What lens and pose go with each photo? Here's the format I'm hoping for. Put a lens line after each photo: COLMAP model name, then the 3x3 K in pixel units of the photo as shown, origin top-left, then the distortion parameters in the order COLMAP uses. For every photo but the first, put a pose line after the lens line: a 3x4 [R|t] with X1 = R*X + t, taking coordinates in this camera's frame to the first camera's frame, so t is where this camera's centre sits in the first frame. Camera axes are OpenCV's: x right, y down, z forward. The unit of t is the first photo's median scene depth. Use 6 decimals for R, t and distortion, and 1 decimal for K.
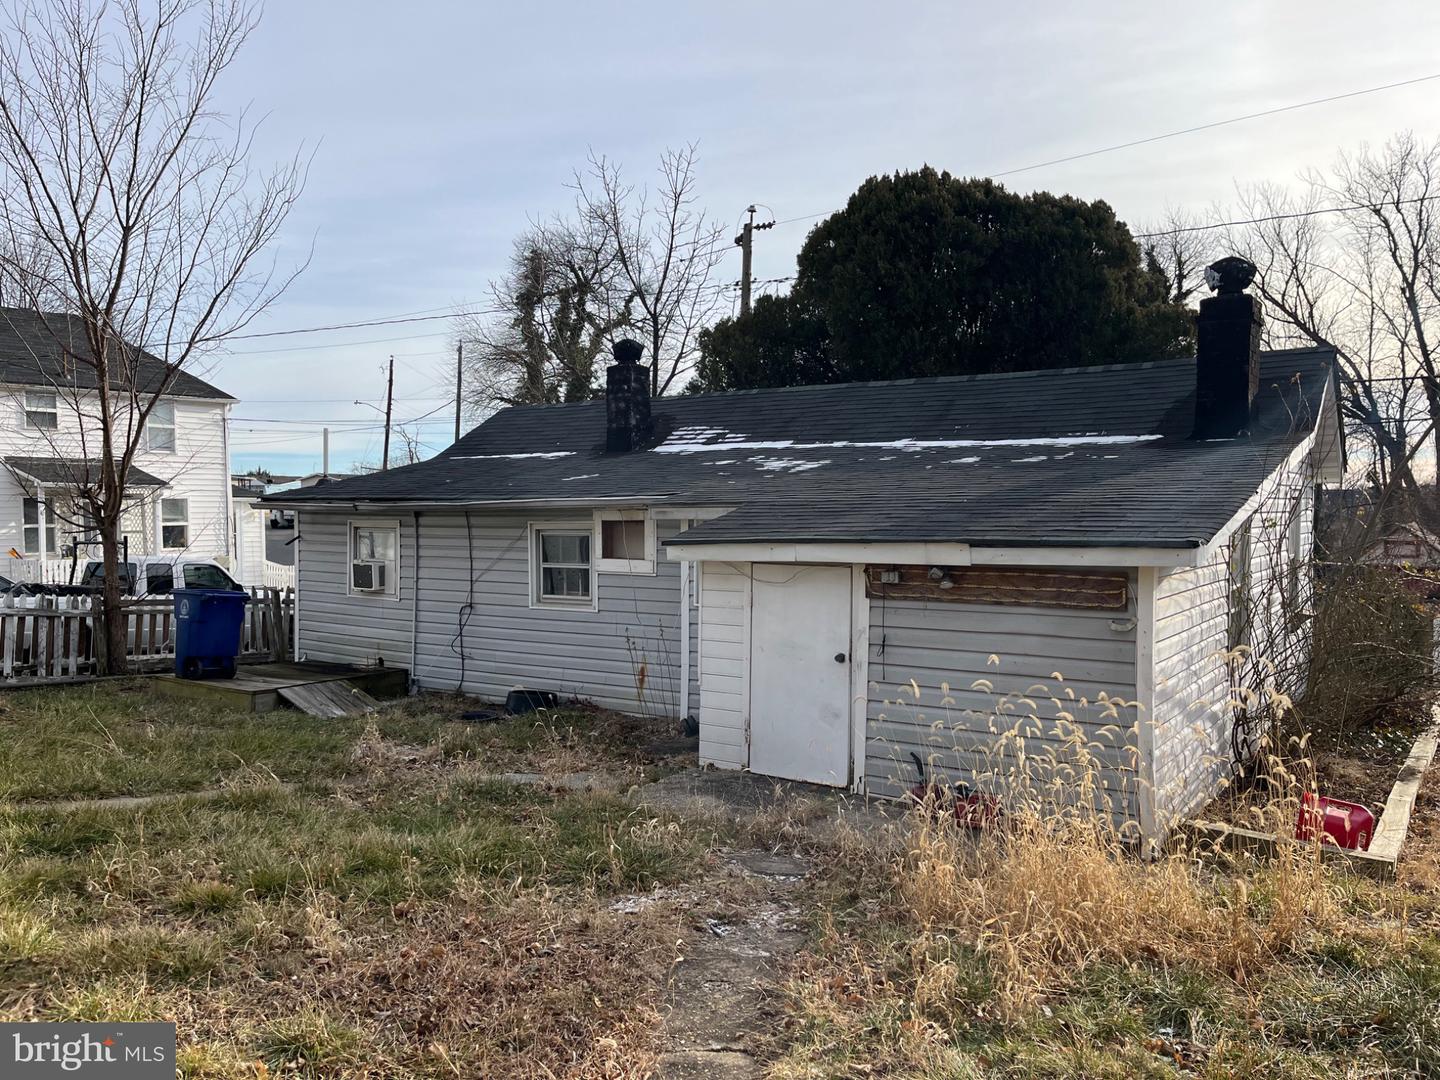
lens RADIAL K [[1094.7, 0, 723.1], [0, 1094.7, 542.0], [0, 0, 1]] dist [0.061511, -0.054141]
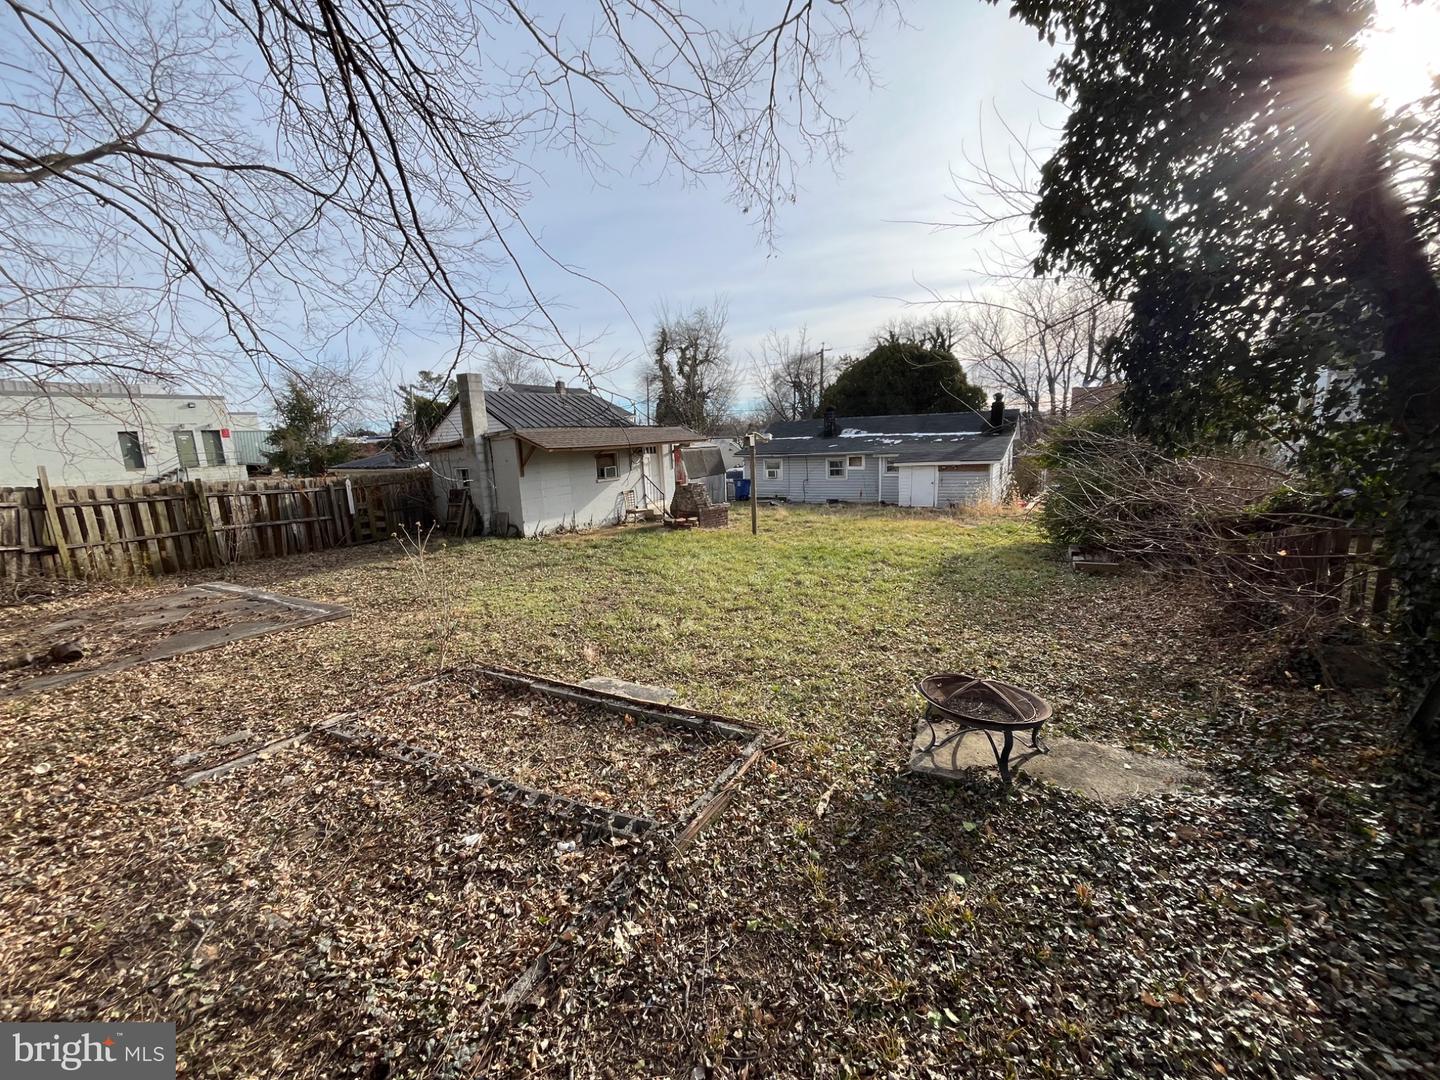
lens RADIAL K [[582.2, 0, 714.7], [0, 582.2, 542.5], [0, 0, 1]] dist [-0.003252, -0.000155]
pose [[0.997804, -0.050354, 0.043033, -0.680244], [0.043290, 0.987478, 0.151704, -0.052486], [-0.050133, -0.149508, 0.987489, -1.116155]]
